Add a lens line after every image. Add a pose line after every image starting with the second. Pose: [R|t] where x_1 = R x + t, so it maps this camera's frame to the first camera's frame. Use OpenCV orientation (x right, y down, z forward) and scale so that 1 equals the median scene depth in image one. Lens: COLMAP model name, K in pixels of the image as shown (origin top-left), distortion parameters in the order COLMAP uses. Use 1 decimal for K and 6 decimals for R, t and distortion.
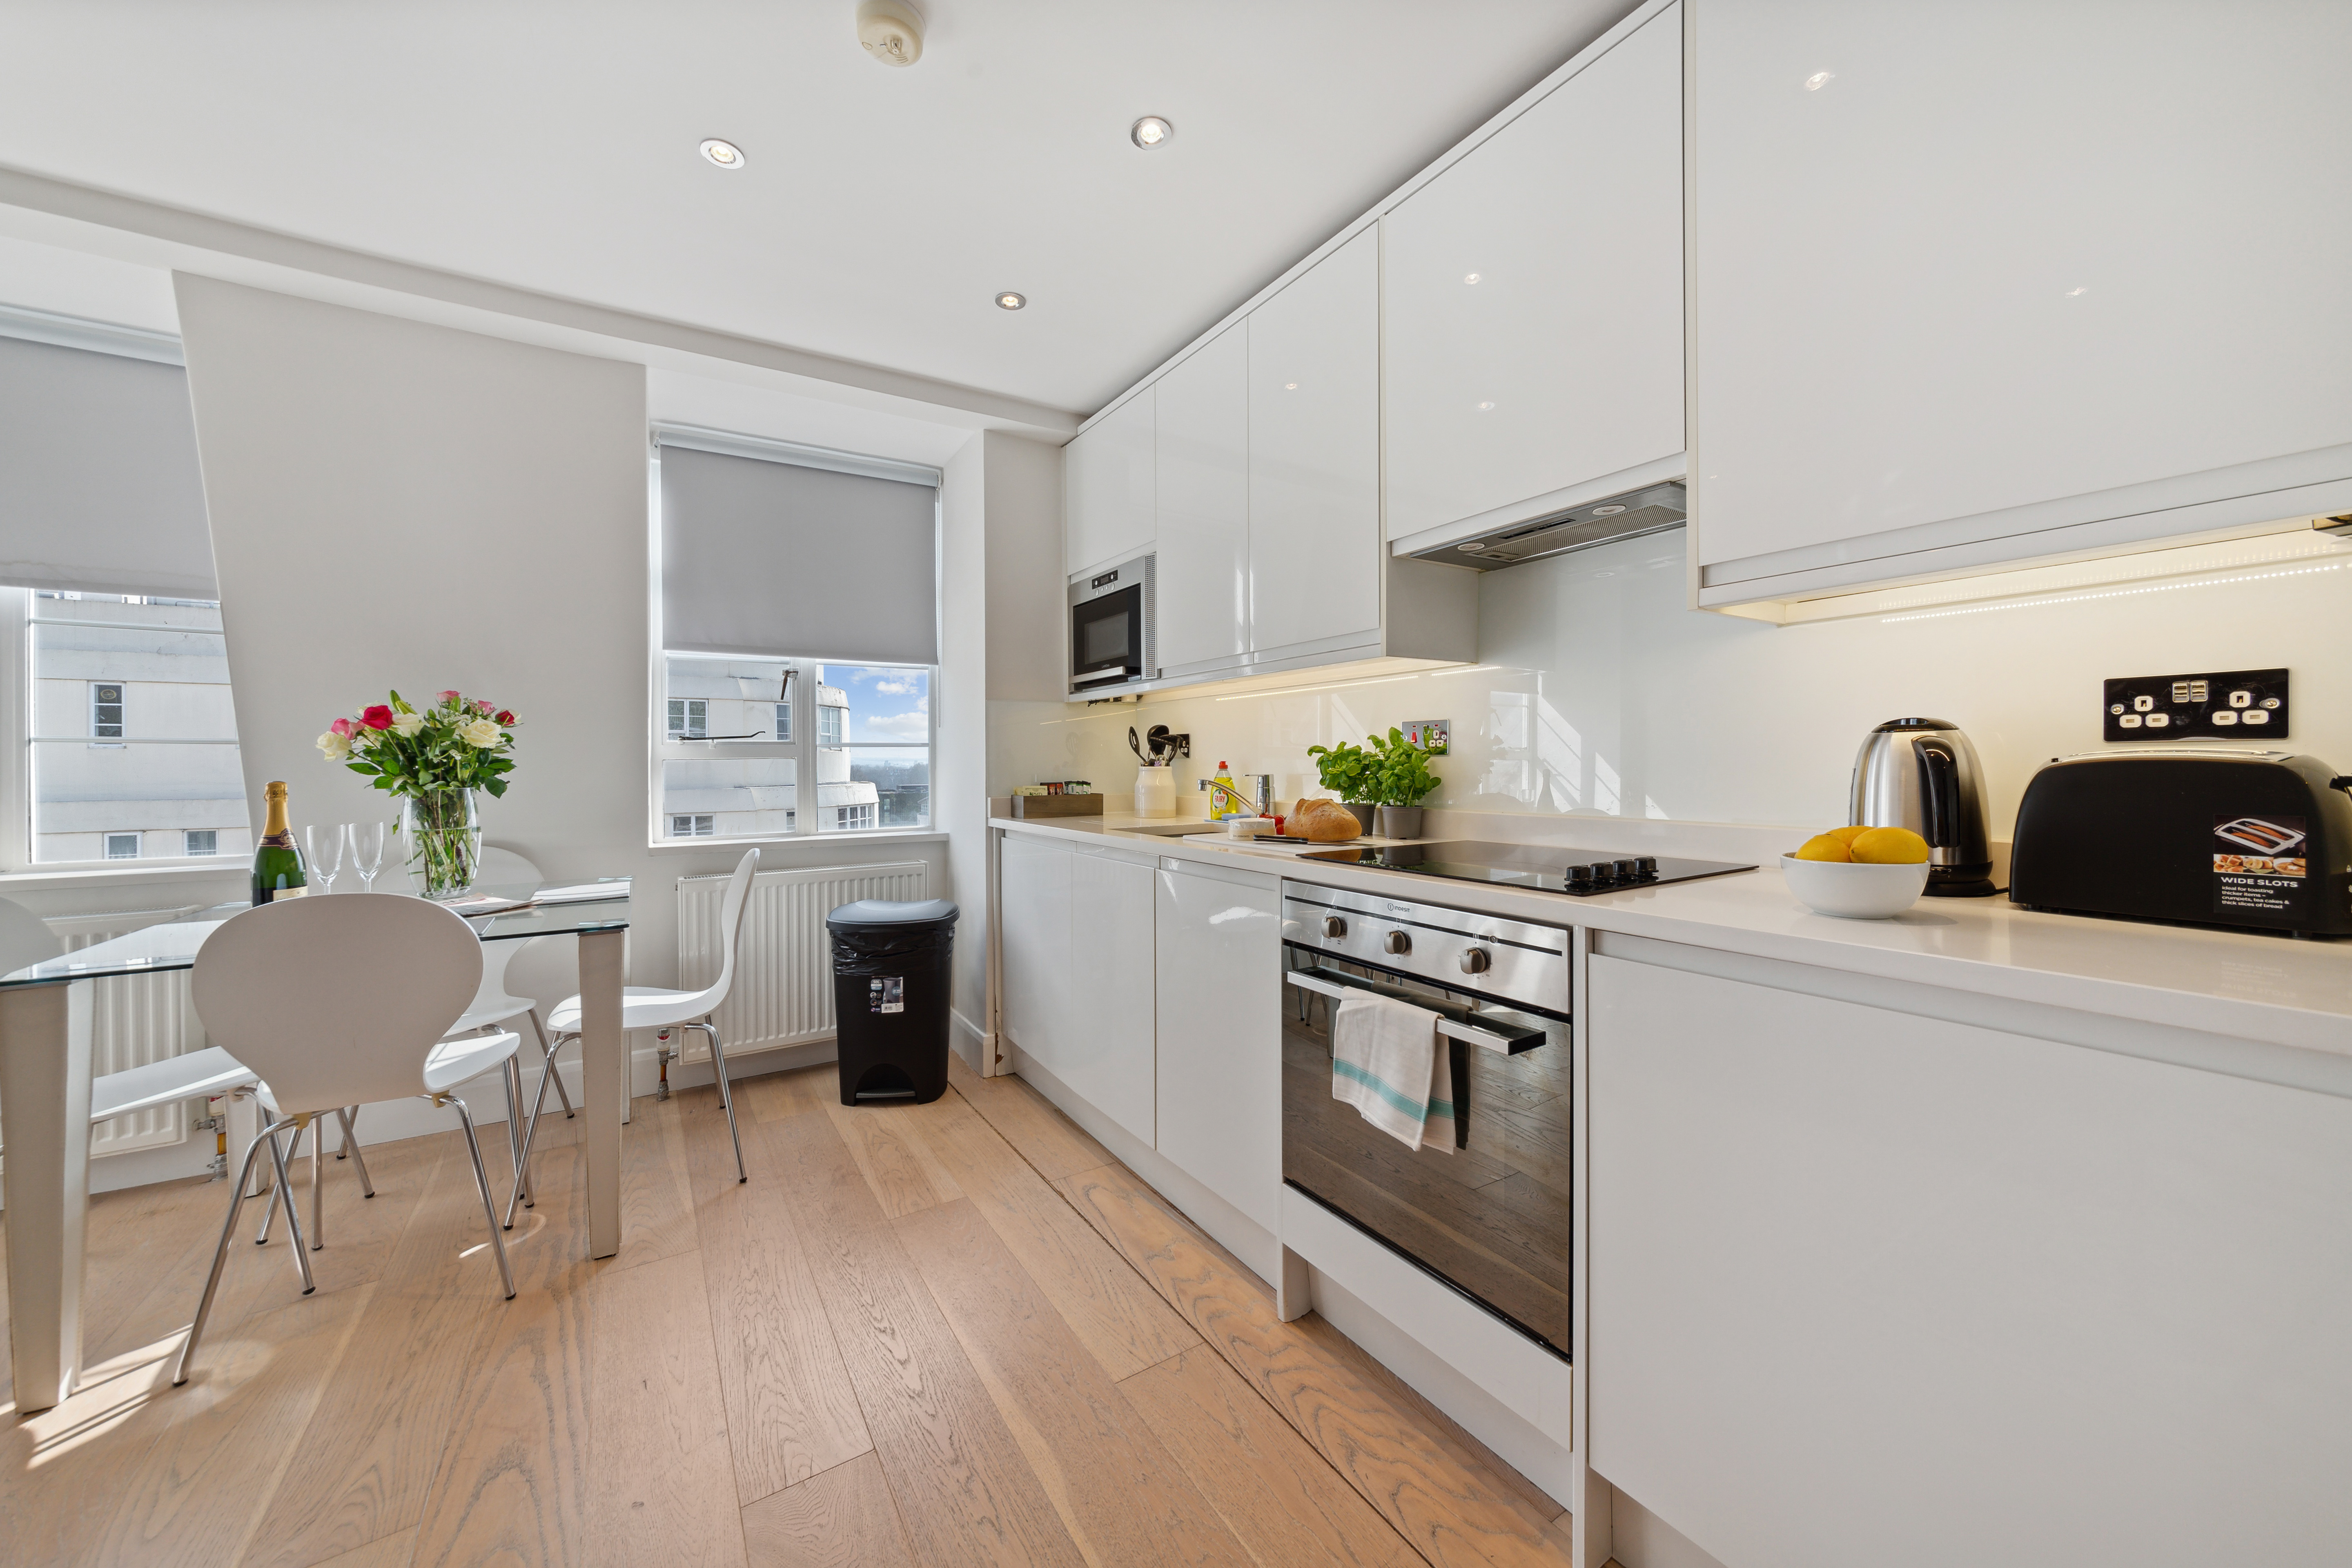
lens RADIAL K [[814.0, 0, 1197.2], [0, 814.0, 788.9], [0, 0, 1]] dist [-0.001820, 0.000281]
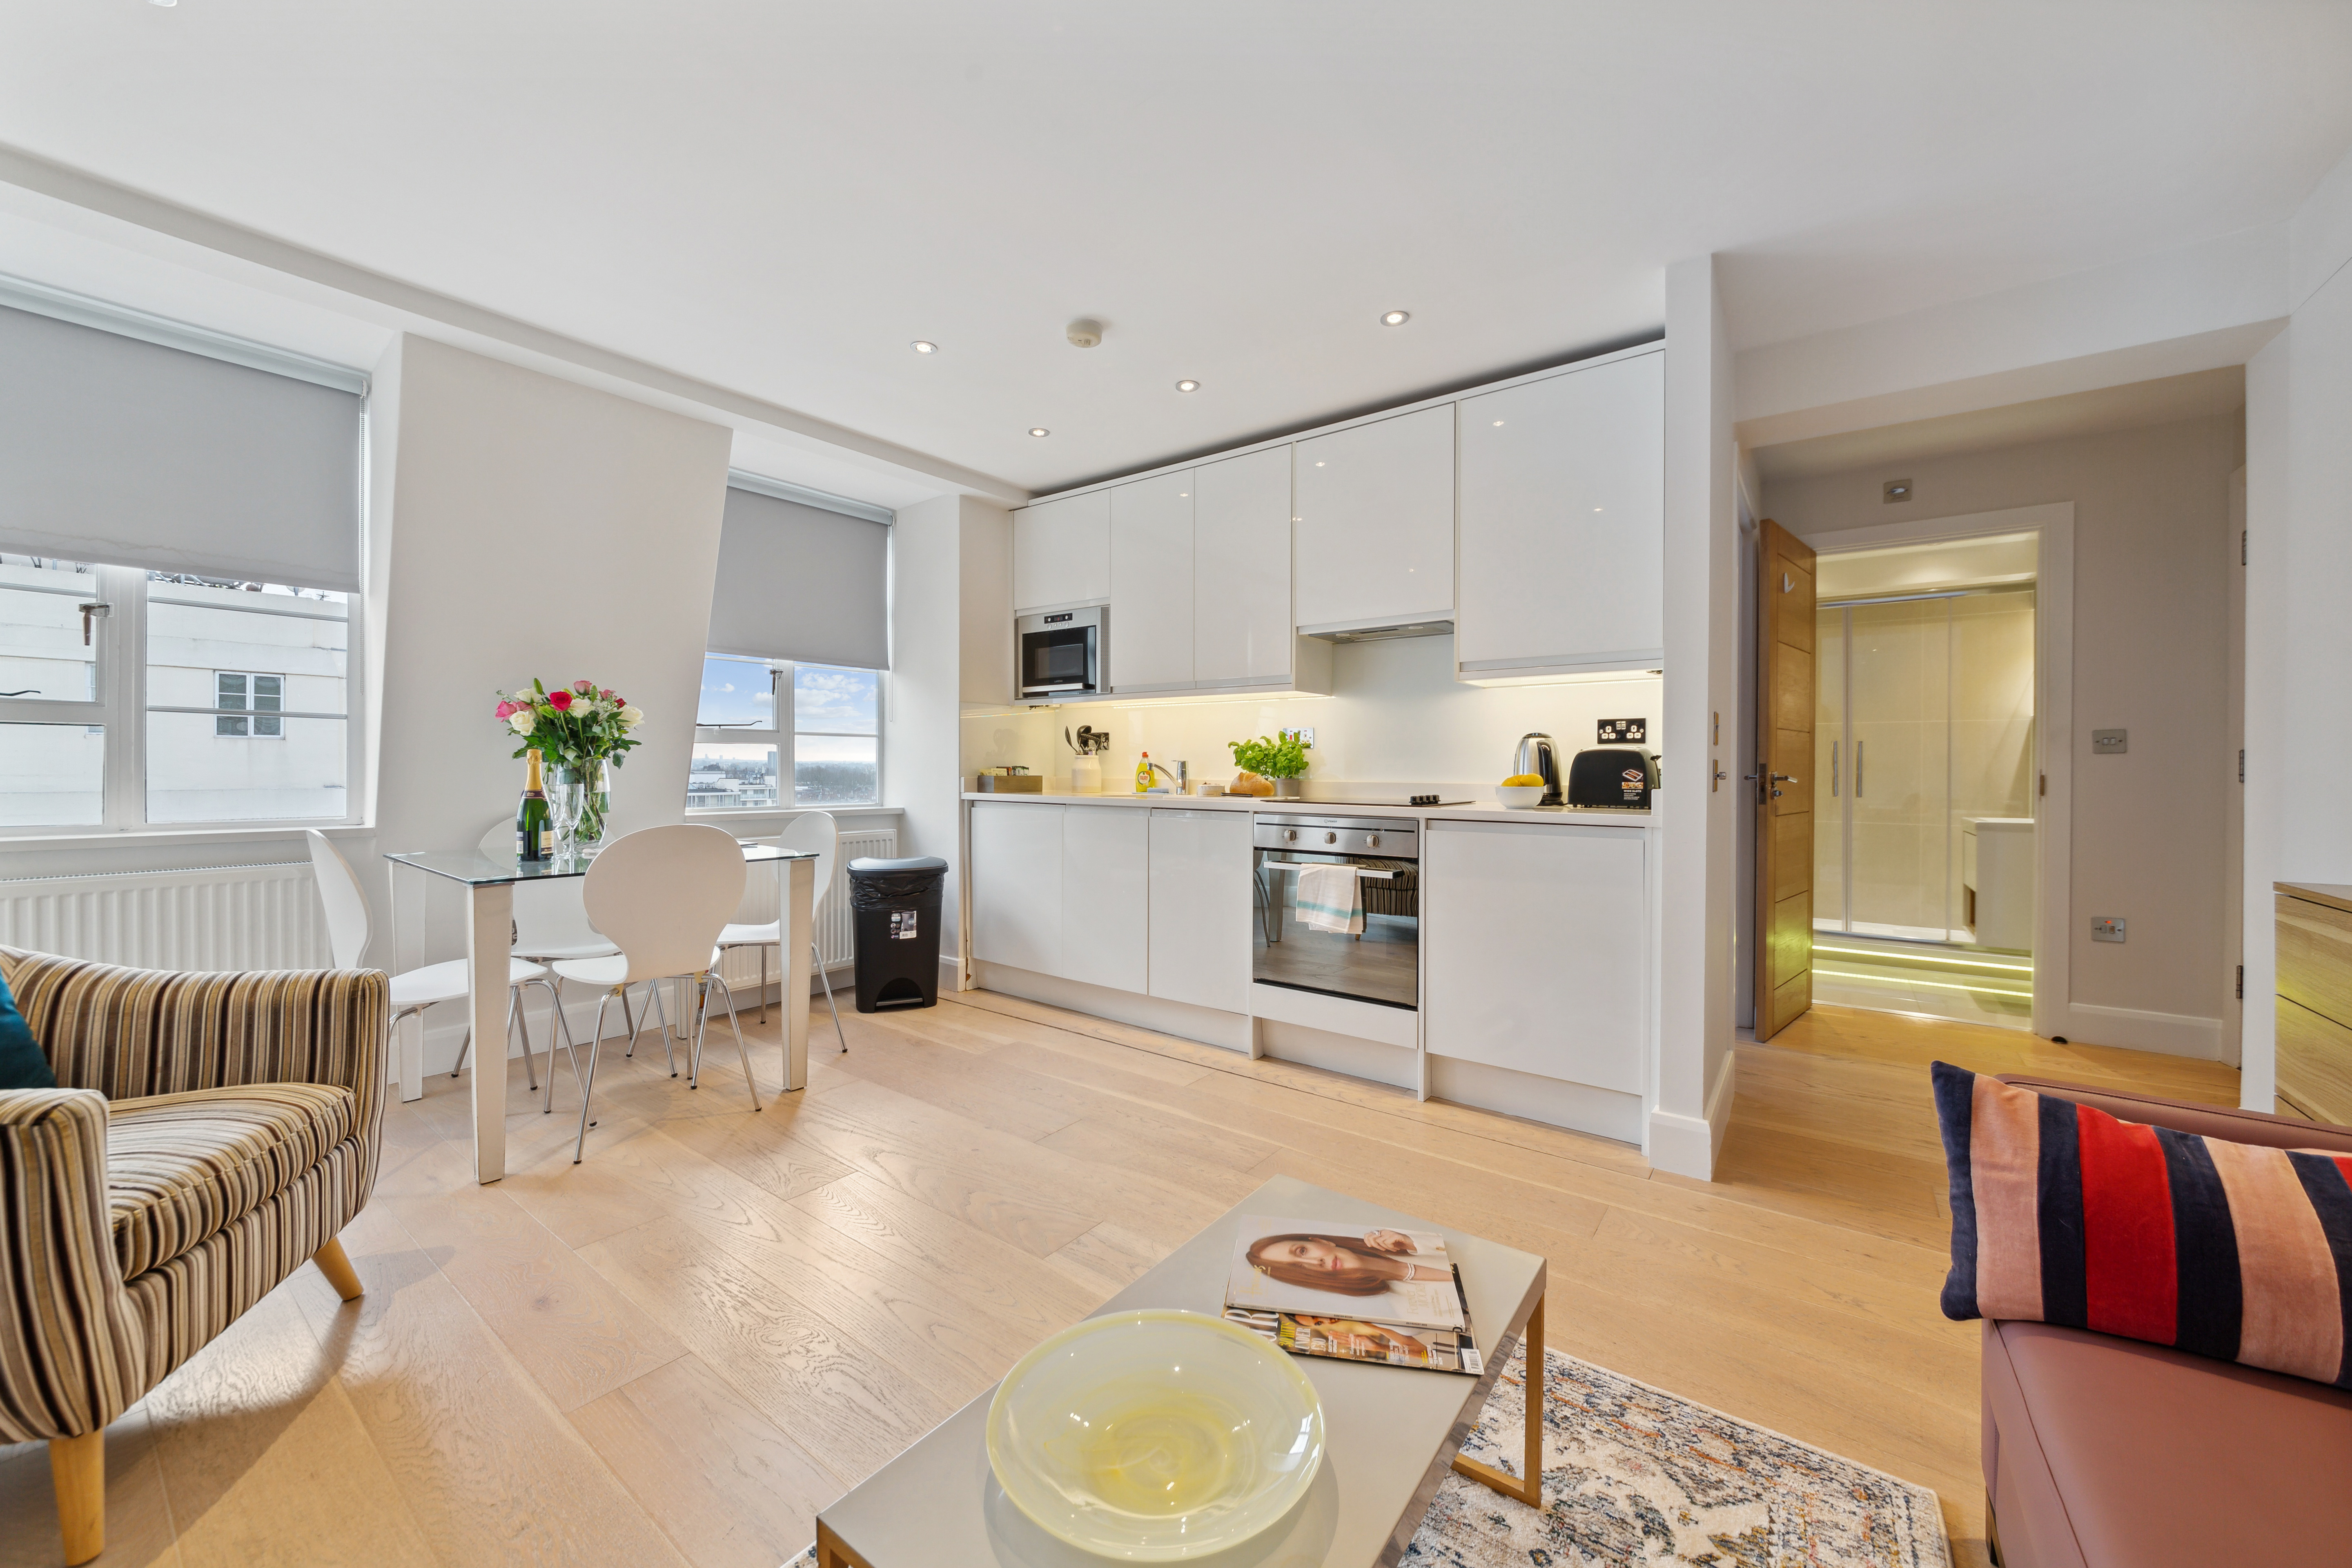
lens RADIAL K [[866.2, 0, 1184.6], [0, 866.2, 806.5], [0, 0, 1]] dist [-0.008357, -0.000233]
pose [[0.935840, -0.002846, 0.352415, -0.495843], [-0.000642, 0.999952, 0.009780, 0.053141], [-0.352426, -0.009379, 0.935793, -0.512002]]
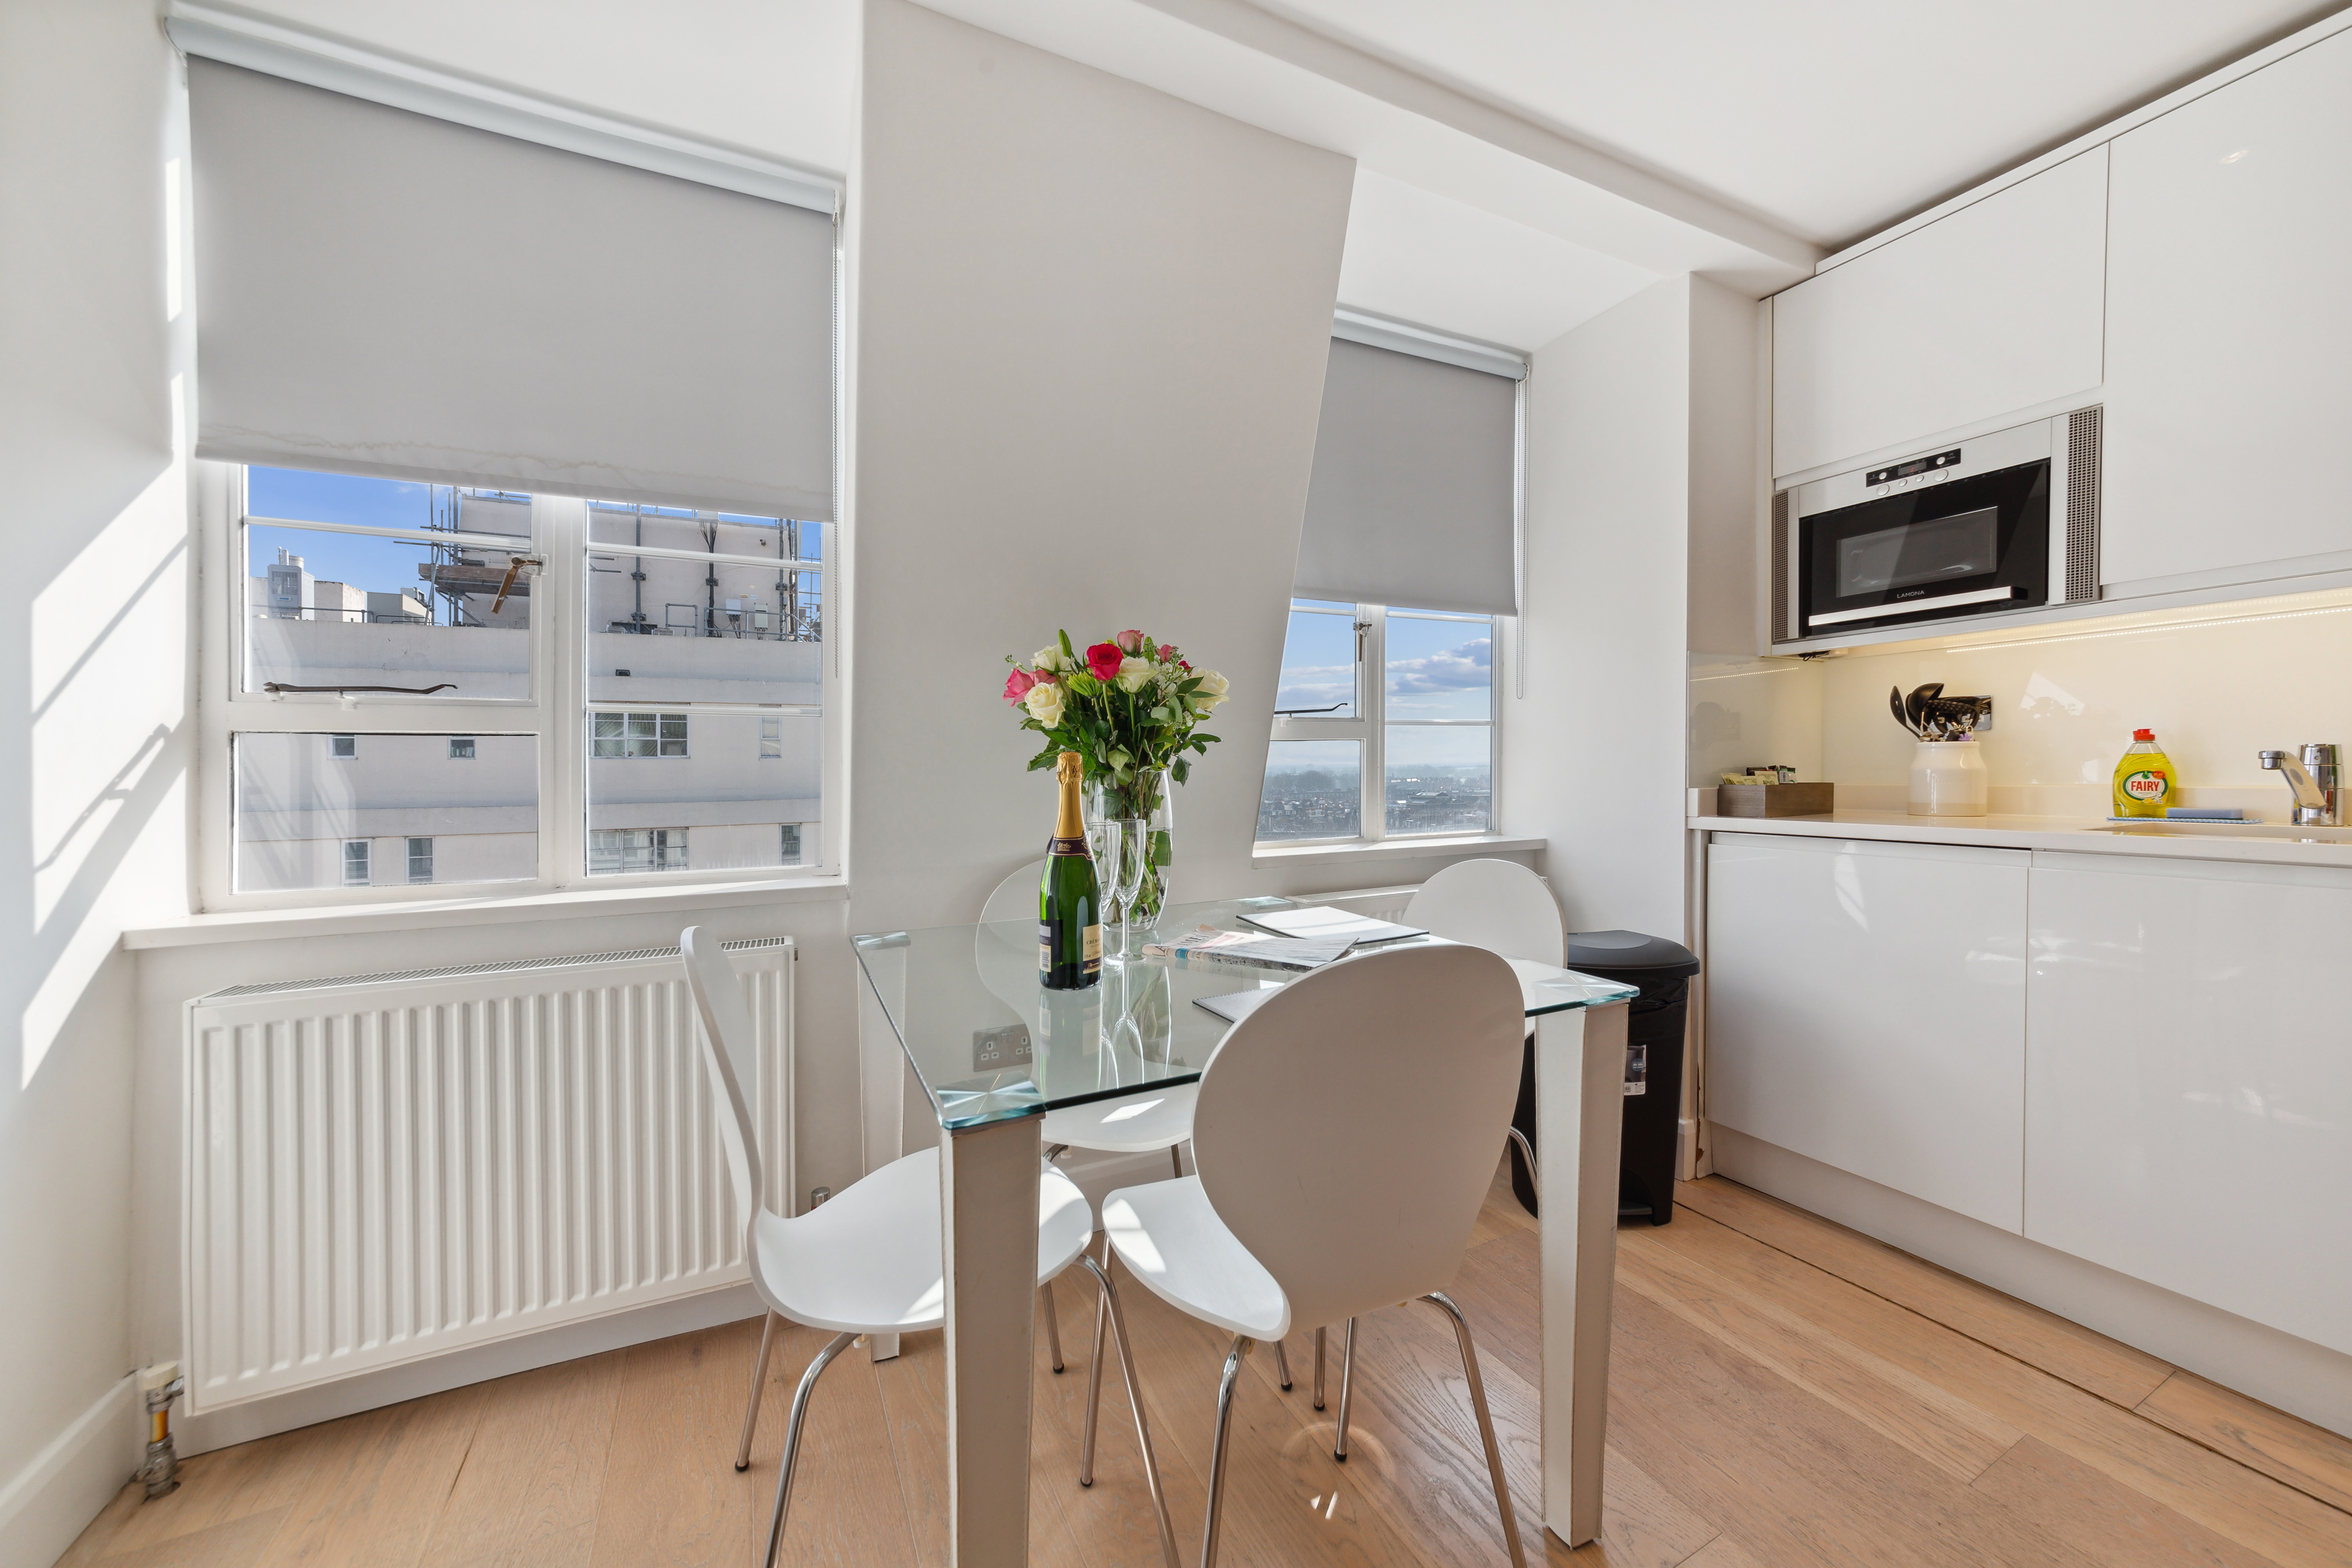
lens RADIAL K [[814.0, 0, 1178.7], [0, 814.0, 797.3], [0, 0, 1]] dist [-0.001820, 0.000281]
pose [[0.994699, -0.003960, -0.102751, -0.759055], [0.003929, 0.999992, -0.000505, 0.020728], [0.102752, 0.000098, 0.994707, 0.295715]]
